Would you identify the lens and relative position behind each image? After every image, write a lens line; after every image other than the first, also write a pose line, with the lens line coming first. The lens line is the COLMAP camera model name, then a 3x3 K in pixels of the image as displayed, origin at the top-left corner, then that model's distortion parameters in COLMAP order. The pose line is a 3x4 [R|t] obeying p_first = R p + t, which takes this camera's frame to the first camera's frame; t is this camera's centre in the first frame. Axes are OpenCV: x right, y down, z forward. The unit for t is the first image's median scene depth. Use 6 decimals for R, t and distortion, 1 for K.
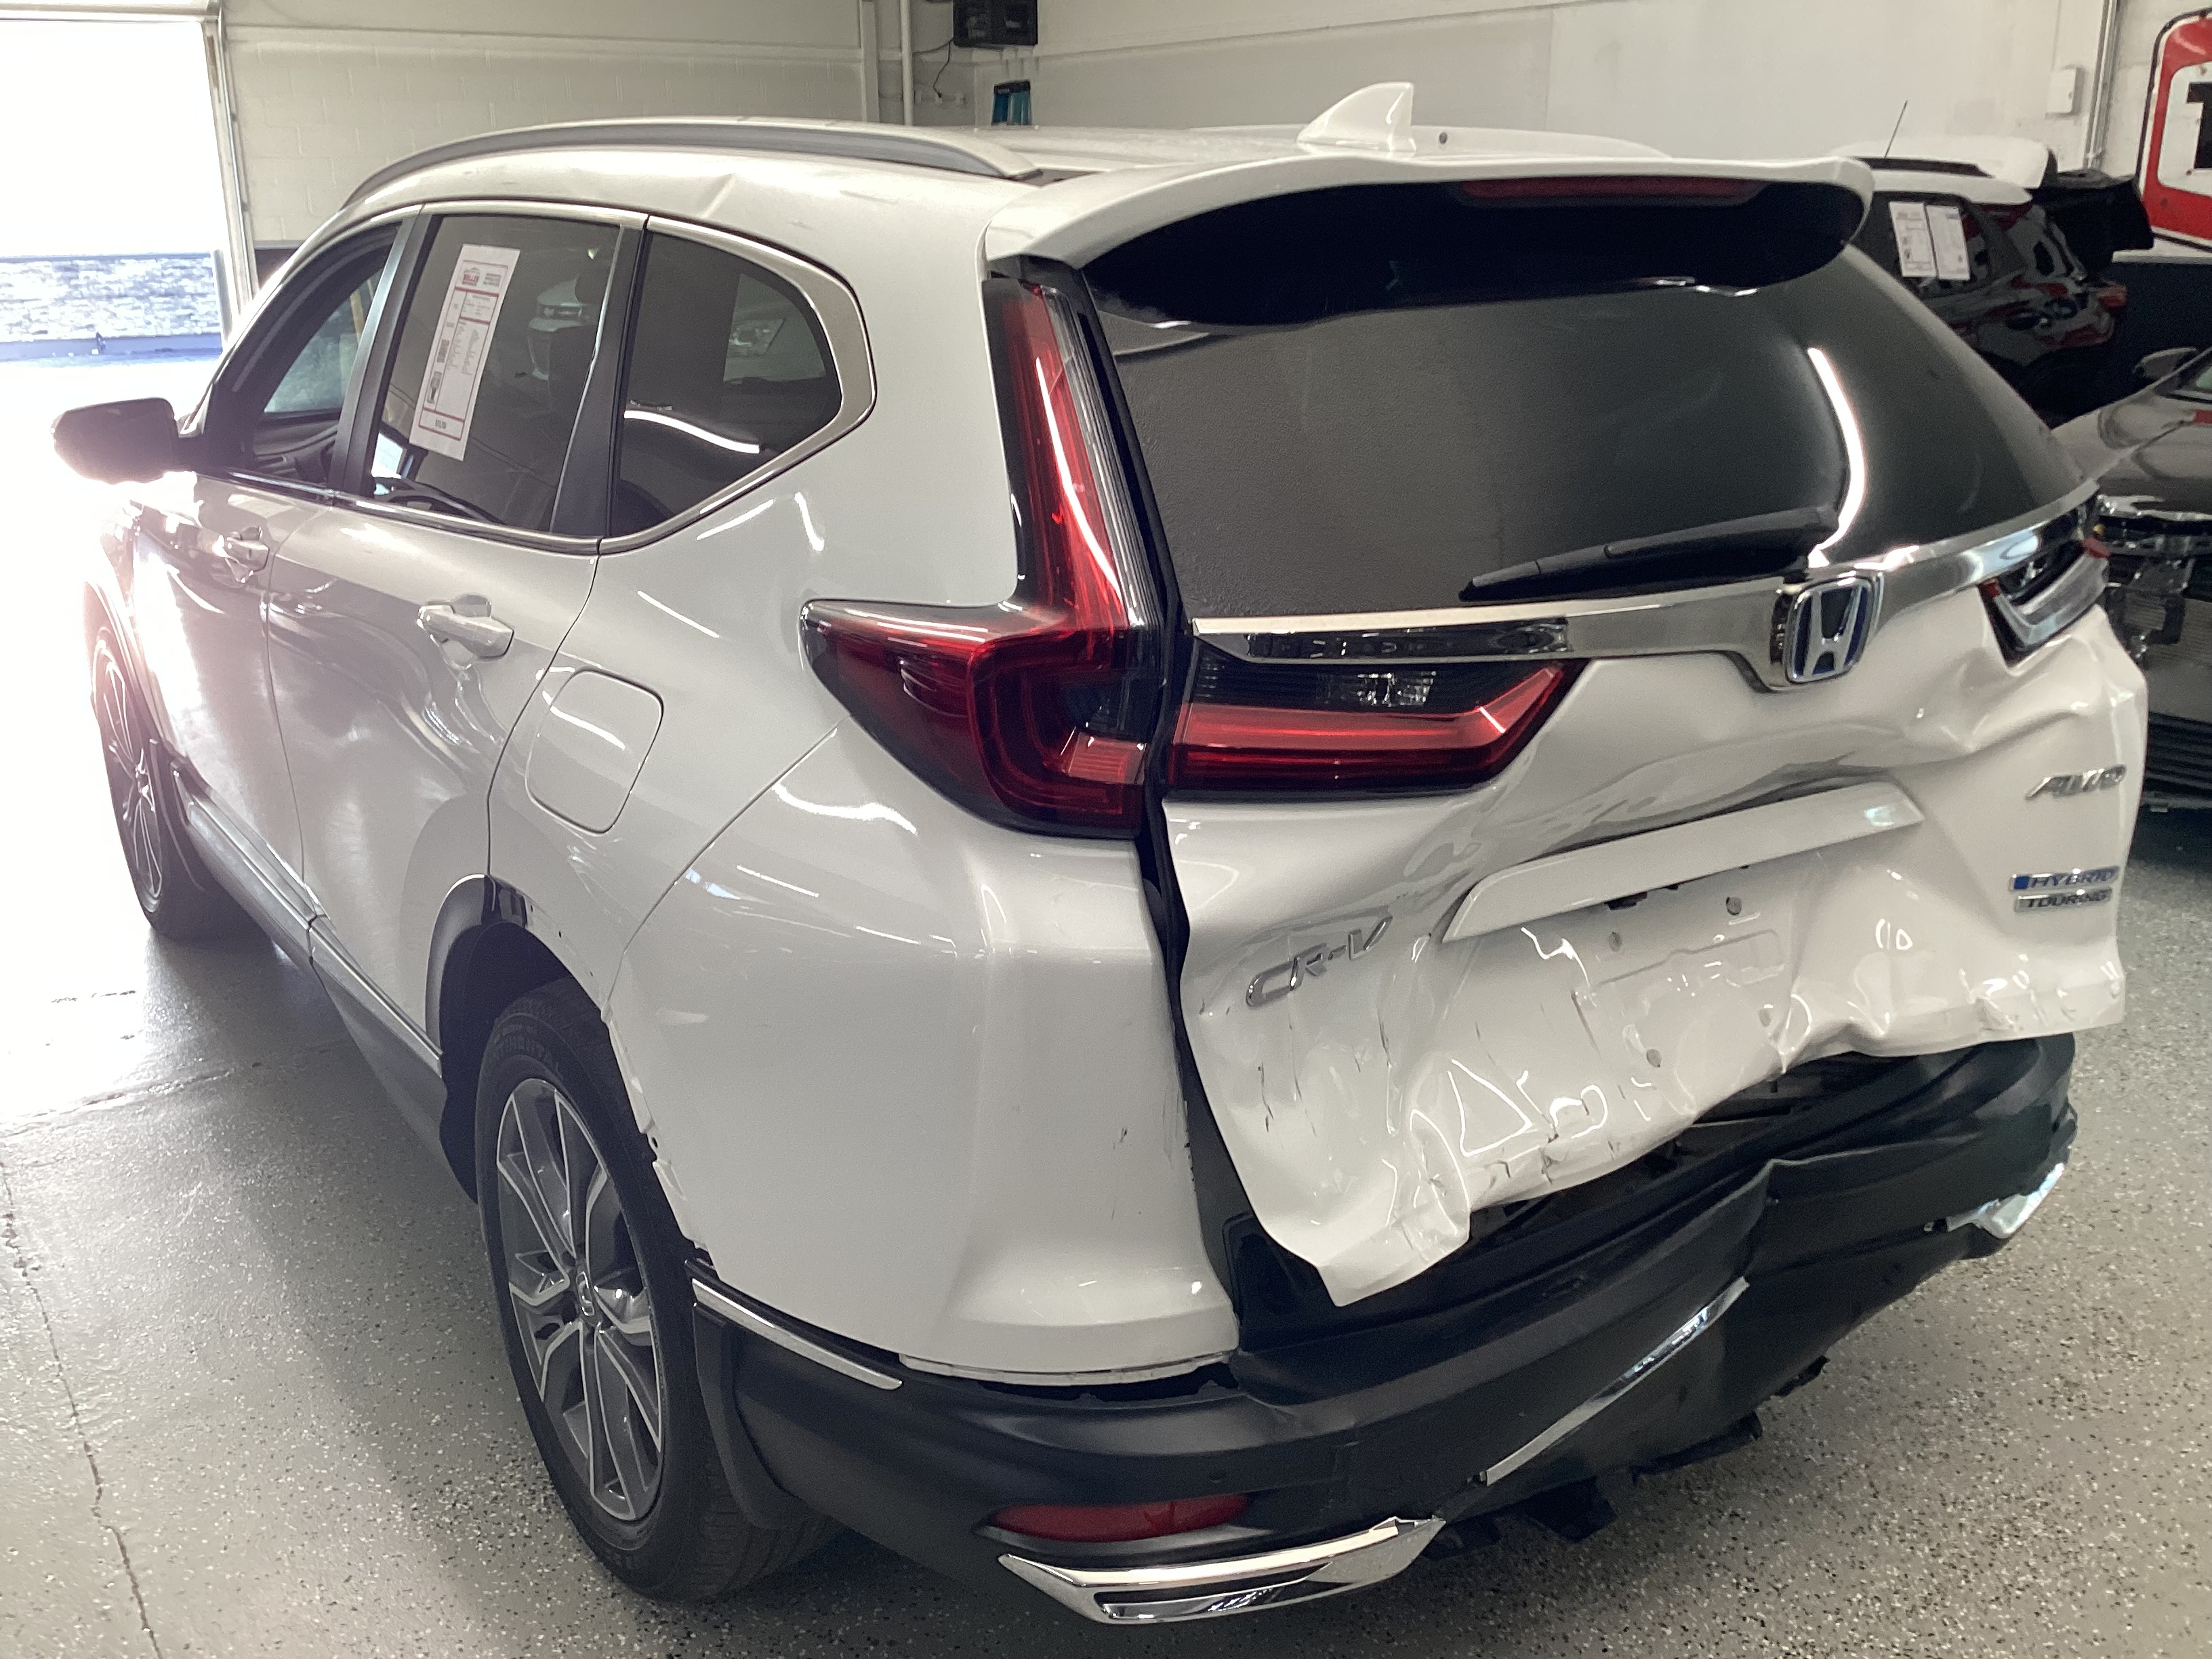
lens RADIAL K [[2028.8, 0, 1106.0], [0, 2028.8, 829.5], [0, 0, 1]] dist [0.117683, -0.243939]
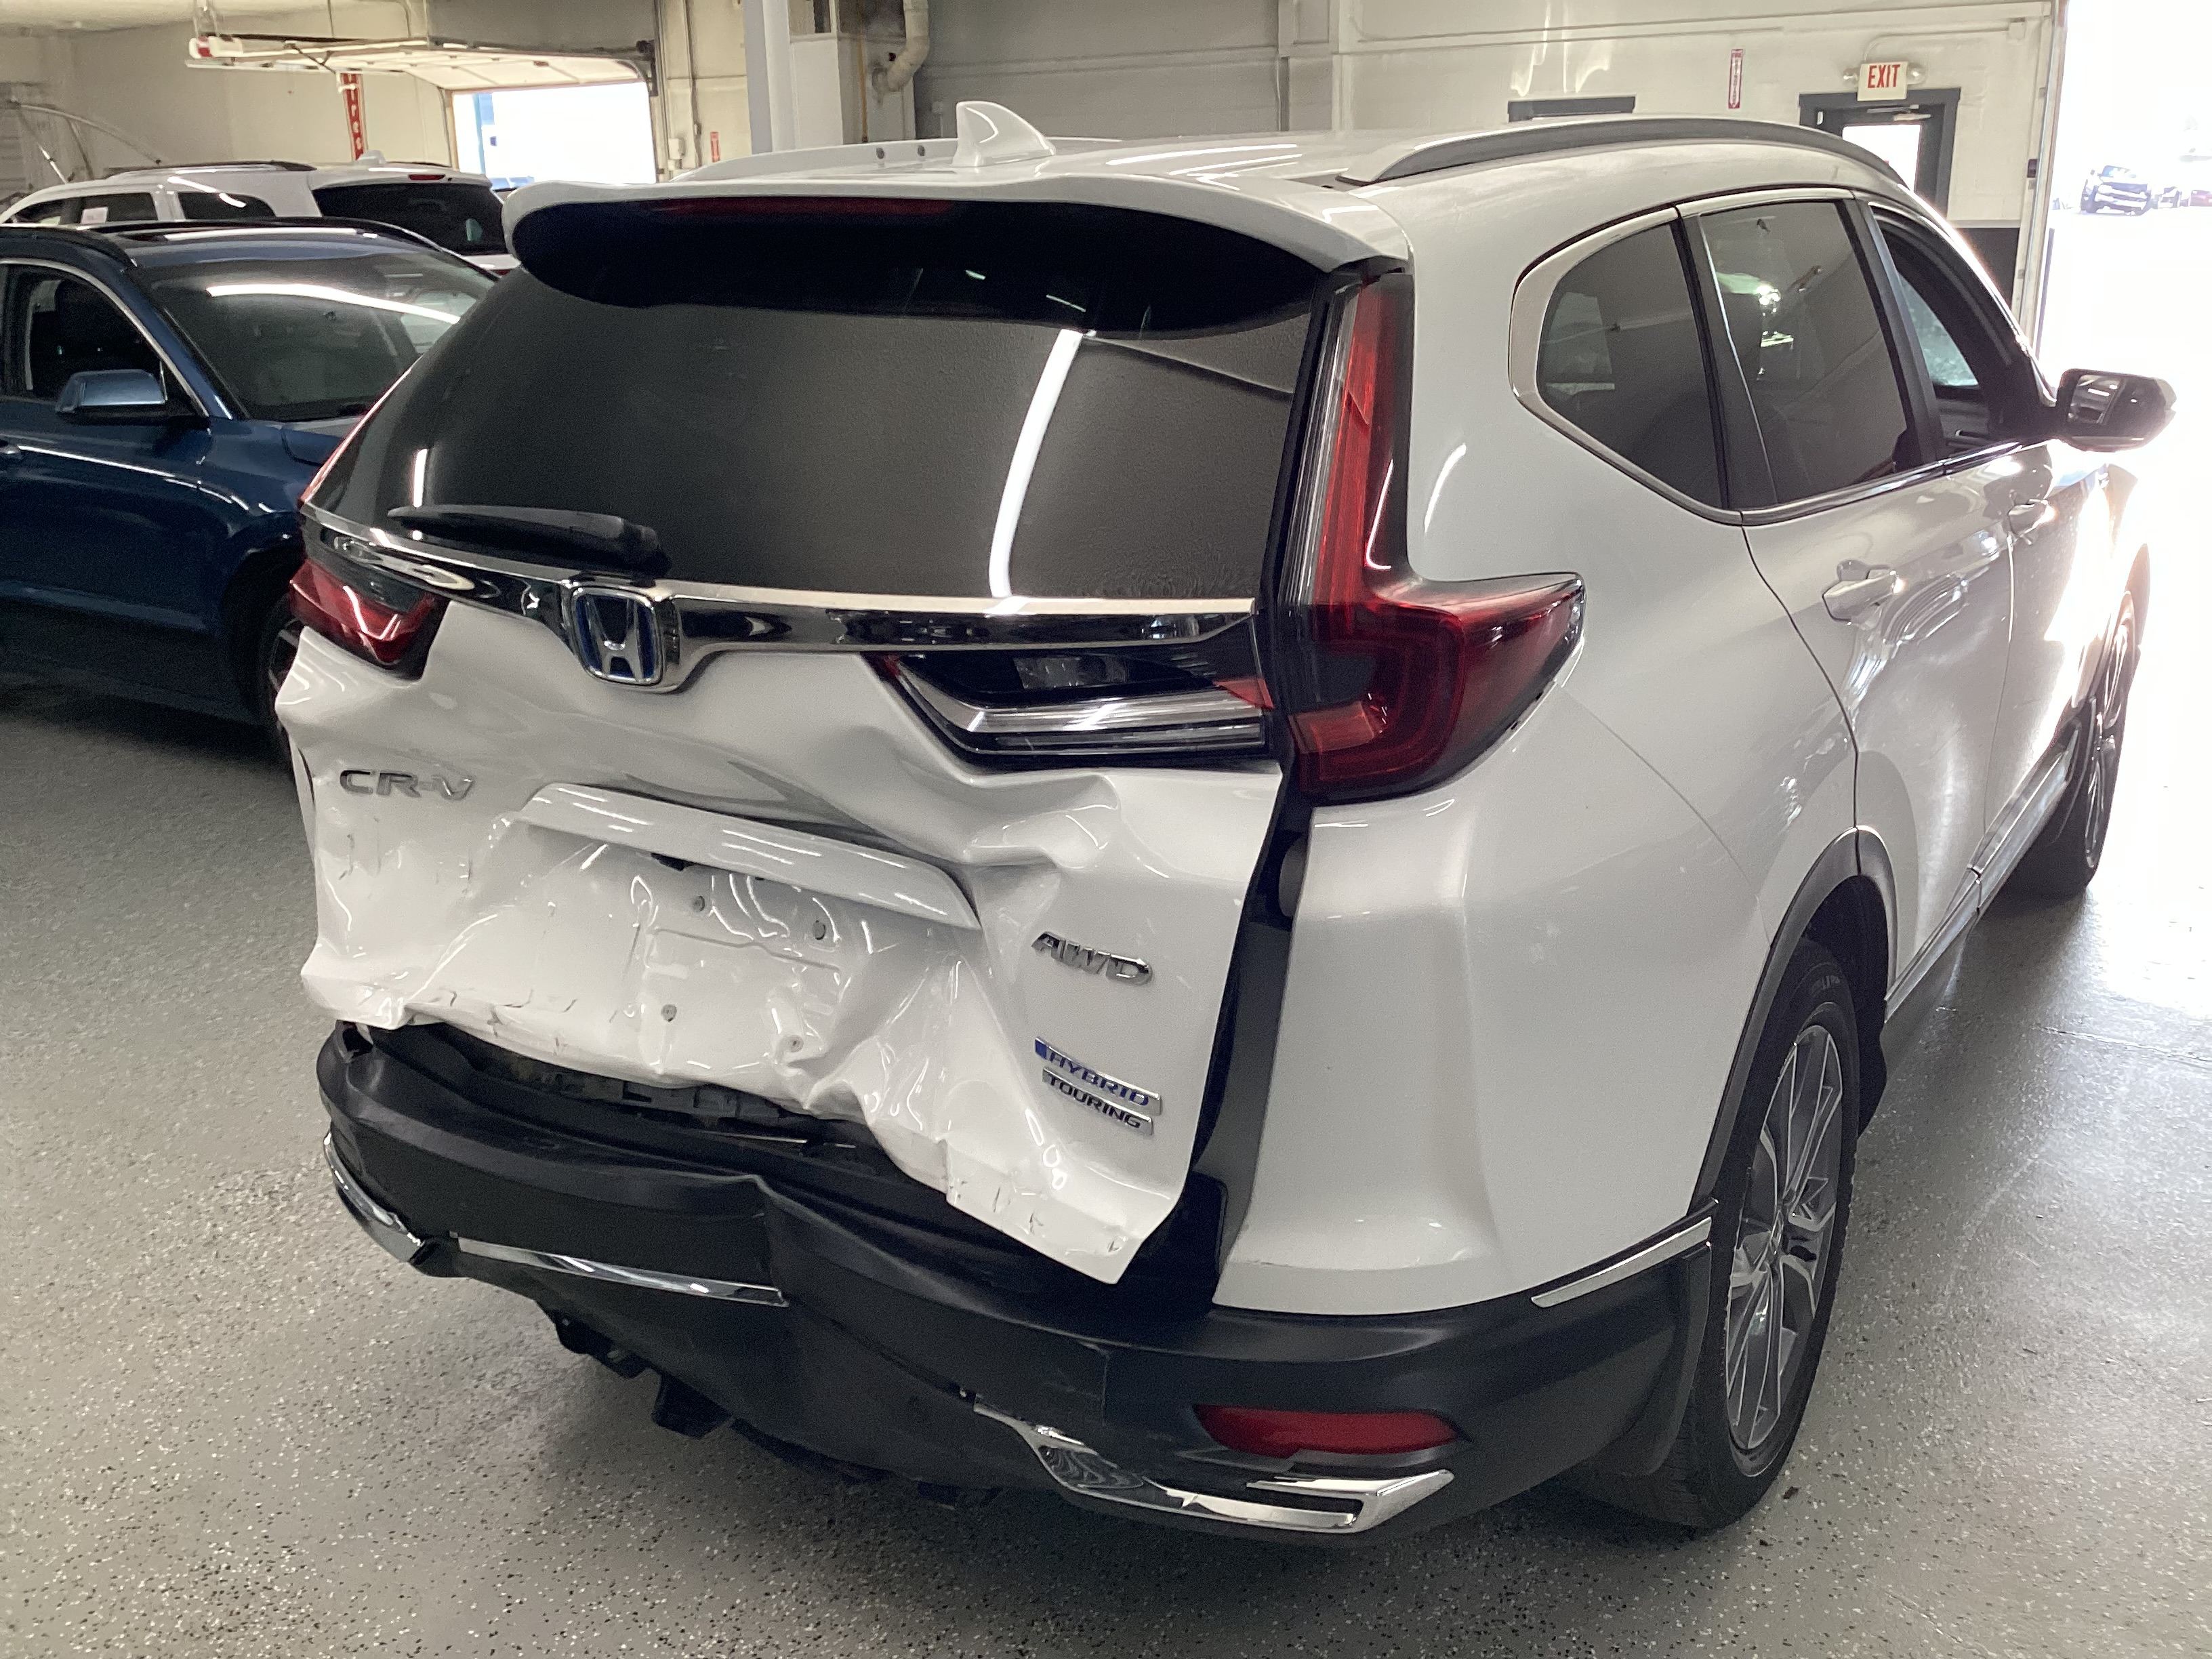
lens RADIAL K [[2028.8, 0, 1106.0], [0, 2028.8, 829.5], [0, 0, 1]] dist [0.117683, -0.243939]
pose [[0.374105, 0.277651, -0.884848, 1.323117], [-0.263257, 0.946675, 0.185749, -0.248893], [0.889236, 0.163453, 0.427249, 0.752061]]
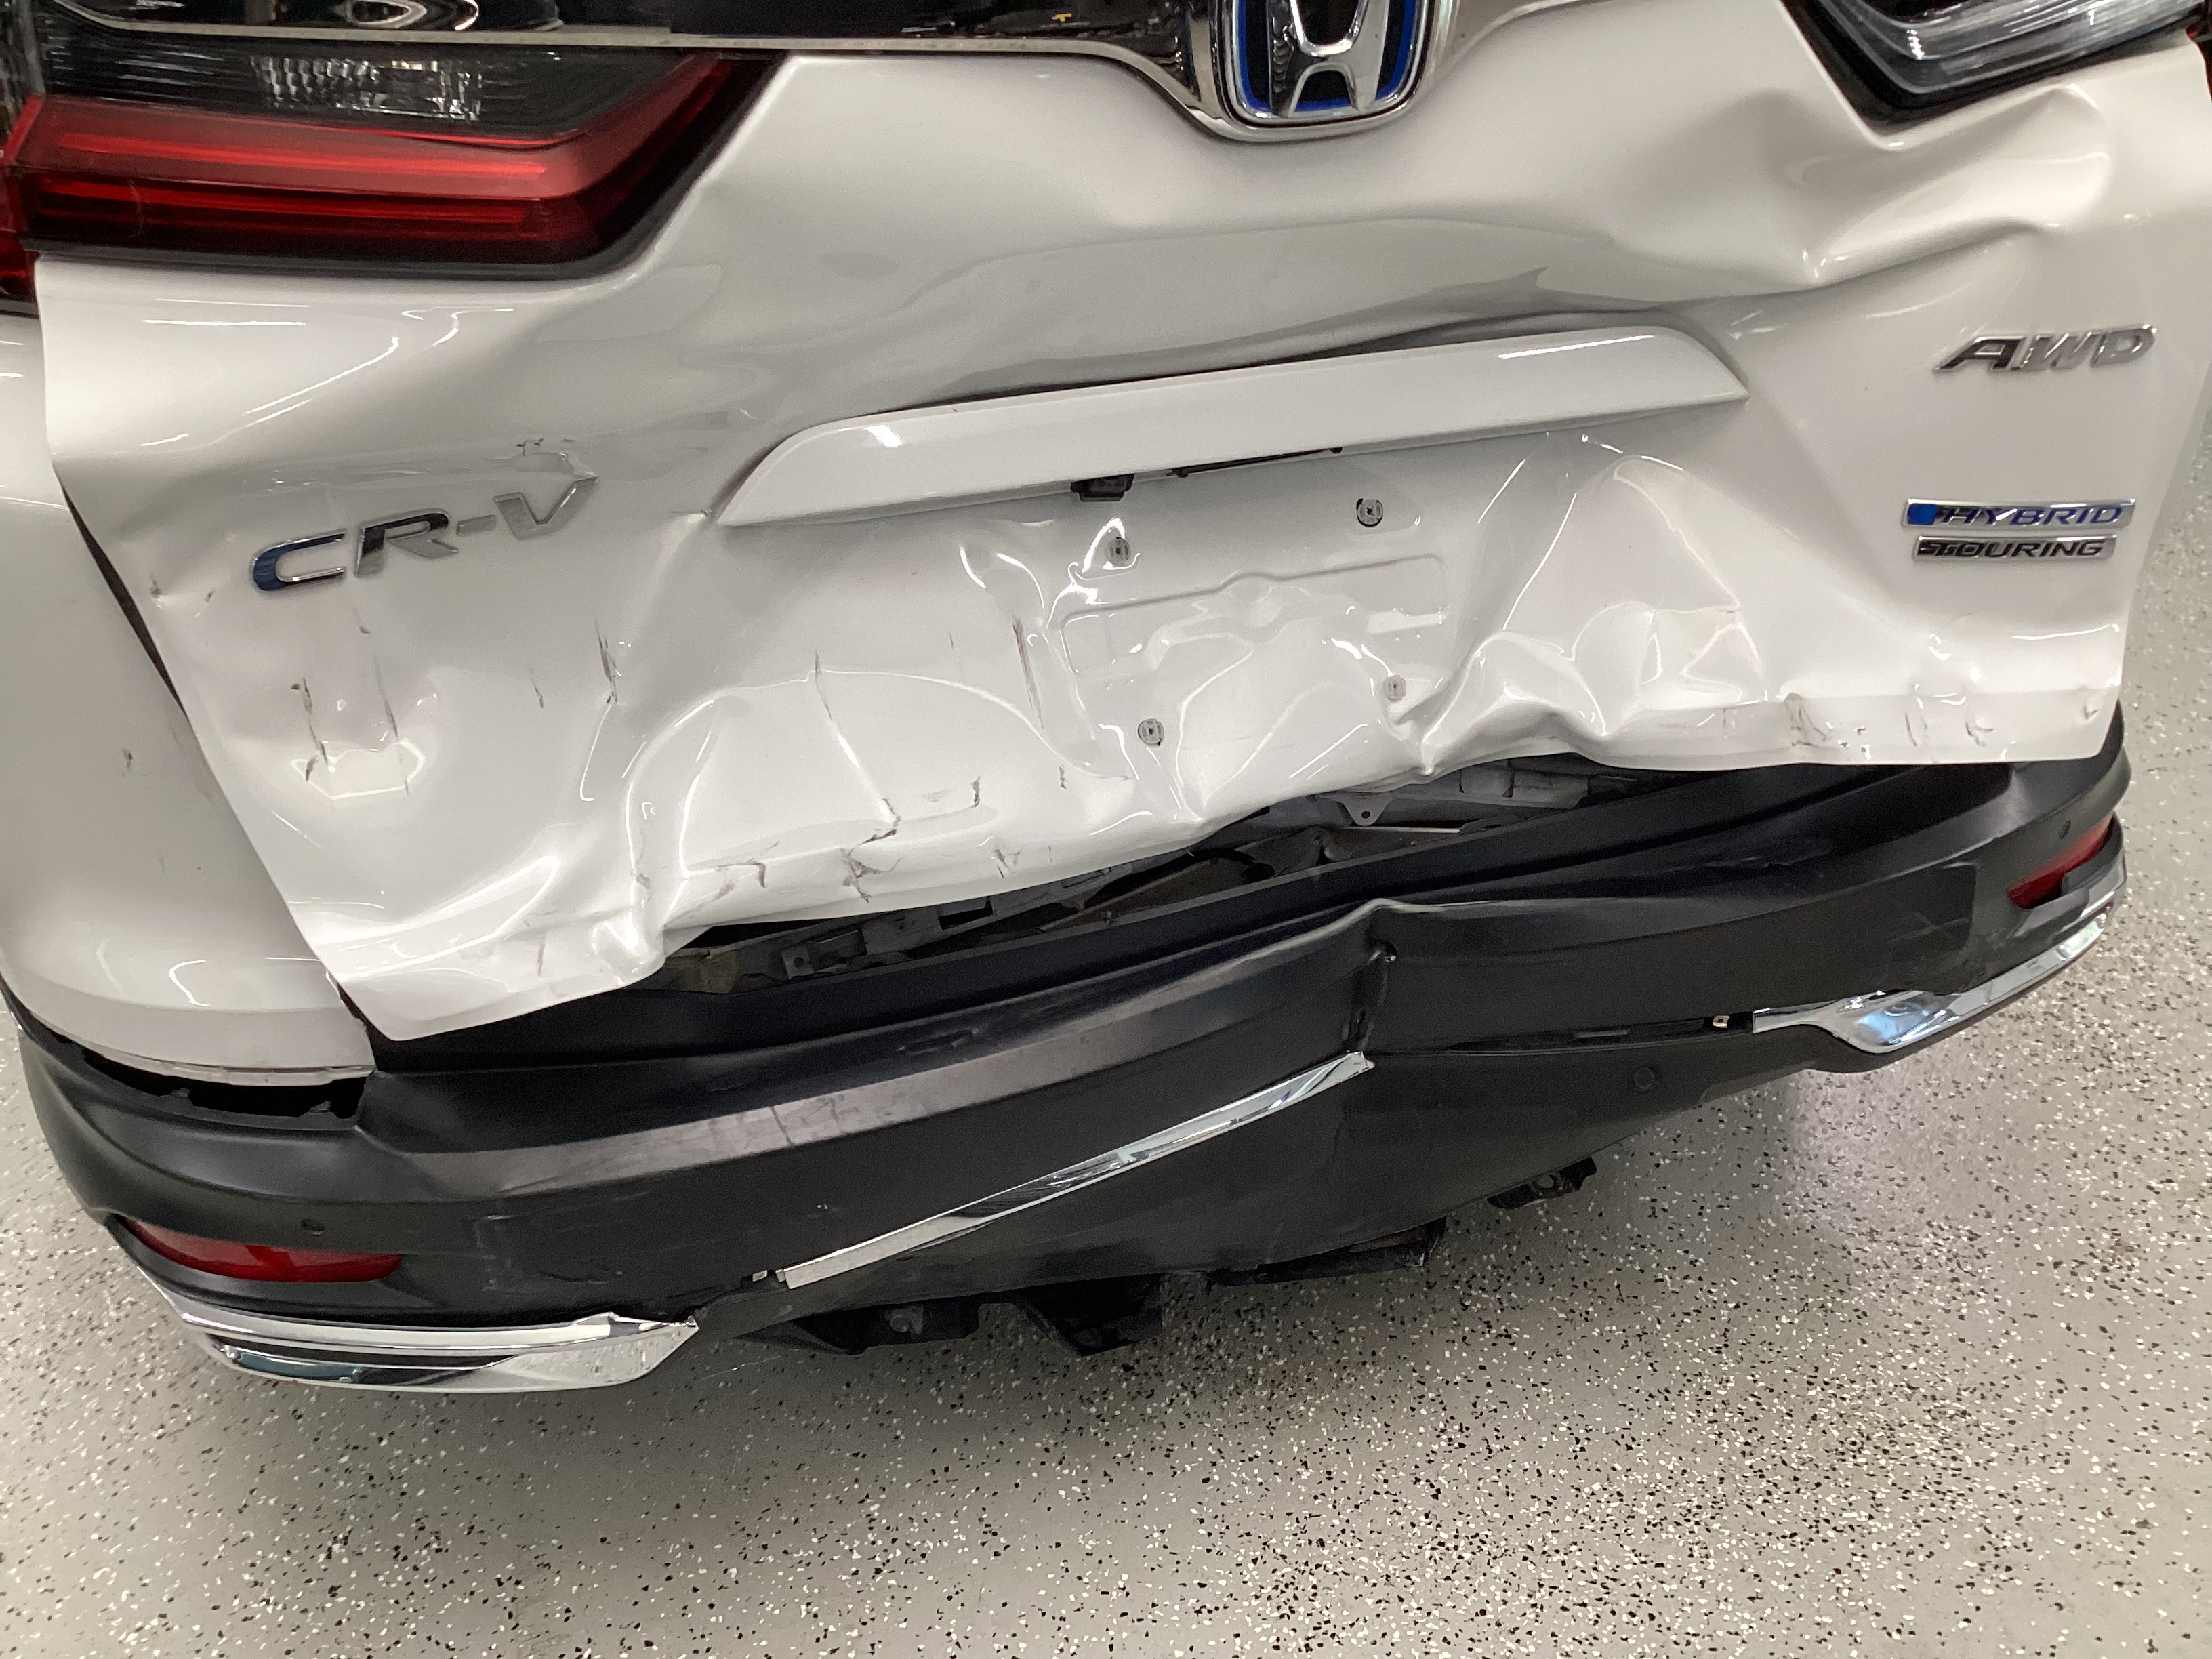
lens RADIAL K [[2028.8, 0, 1106.0], [0, 2028.8, 829.5], [0, 0, 1]] dist [0.117683, -0.243939]
pose [[0.947513, 0.135105, -0.289767, 0.463014], [-0.066232, 0.969612, 0.235513, -0.011926], [0.312781, -0.203960, 0.927668, 0.391709]]
